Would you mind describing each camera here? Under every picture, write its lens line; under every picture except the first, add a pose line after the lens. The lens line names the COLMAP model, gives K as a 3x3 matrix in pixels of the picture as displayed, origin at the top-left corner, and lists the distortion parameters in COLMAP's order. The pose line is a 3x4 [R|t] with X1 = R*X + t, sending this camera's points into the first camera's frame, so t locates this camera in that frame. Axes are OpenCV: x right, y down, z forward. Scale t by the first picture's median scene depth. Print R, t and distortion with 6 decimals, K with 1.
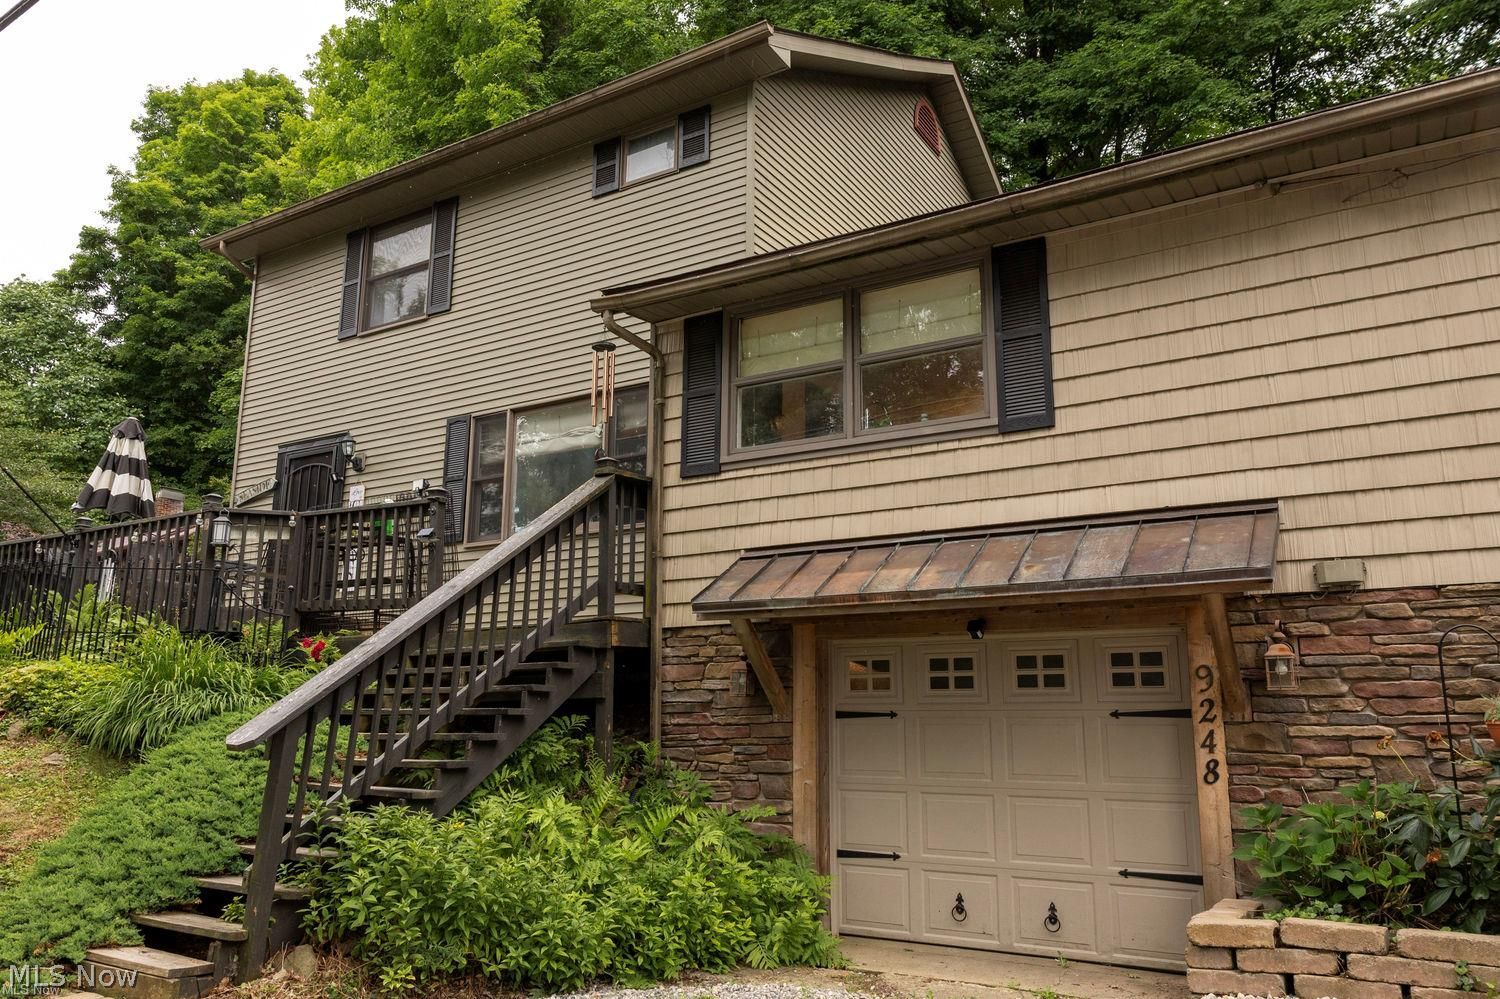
lens RADIAL K [[1115.5, 0, 750.0], [0, 1115.5, 499.5], [0, 0, 1]] dist [-0.001369, 0.002122]
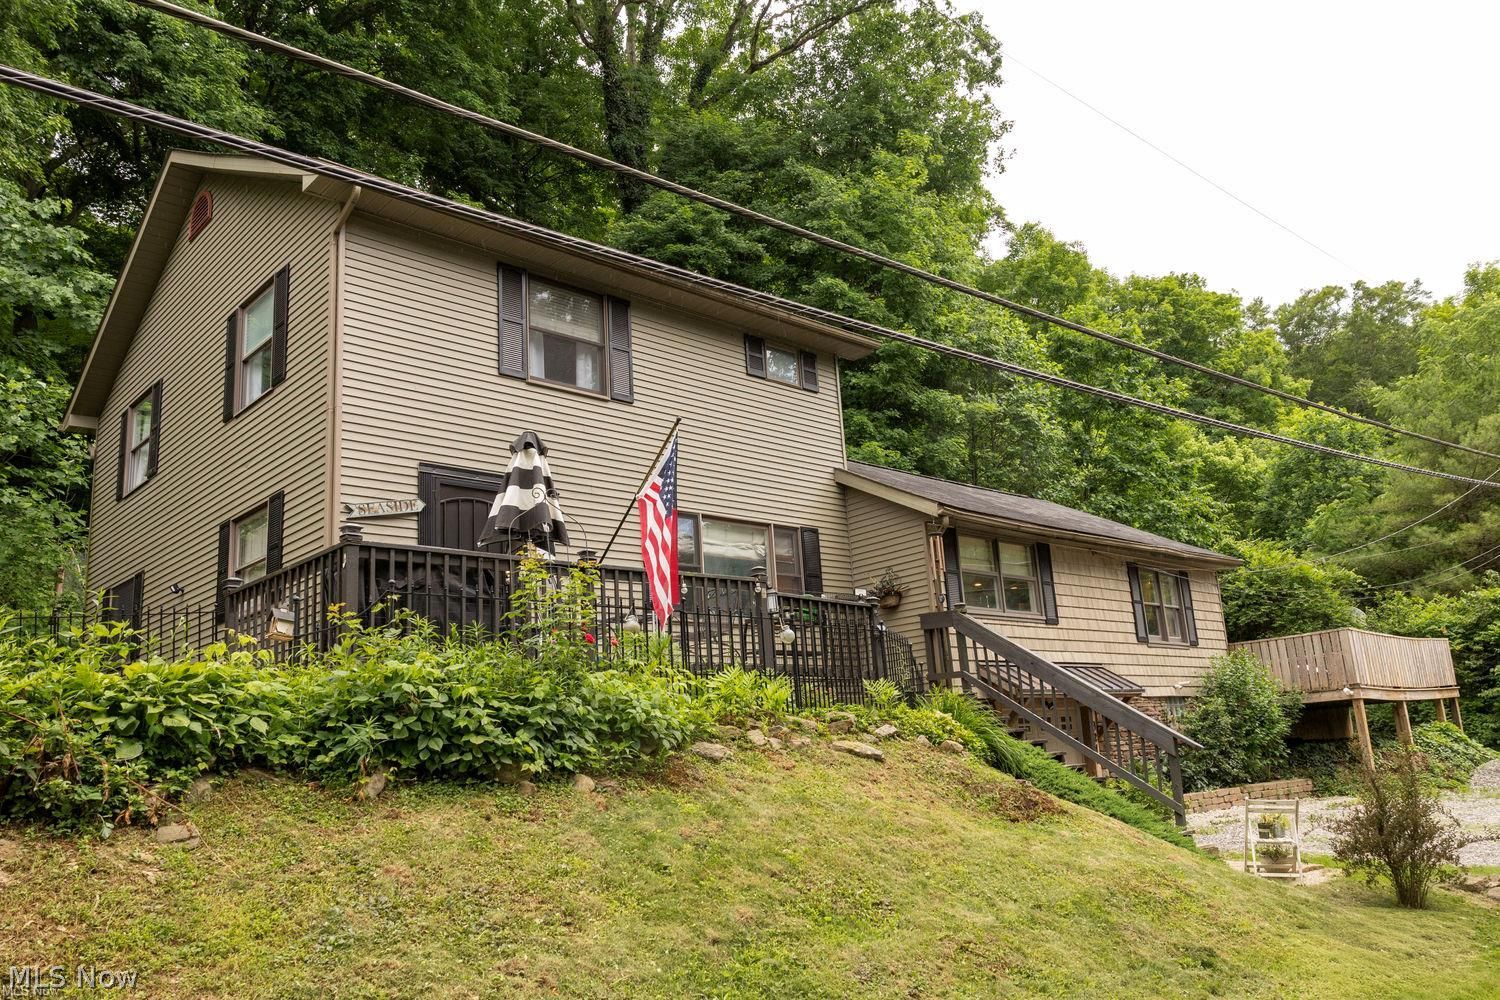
lens RADIAL K [[1115.5, 0, 750.0], [0, 1115.5, 500.0], [0, 0, 1]] dist [-0.001369, 0.002122]
pose [[0.233087, 0.198331, 0.952016, -1.415136], [-0.135383, 0.976066, -0.170195, 0.110212], [-0.962986, -0.089216, 0.254359, 0.647839]]
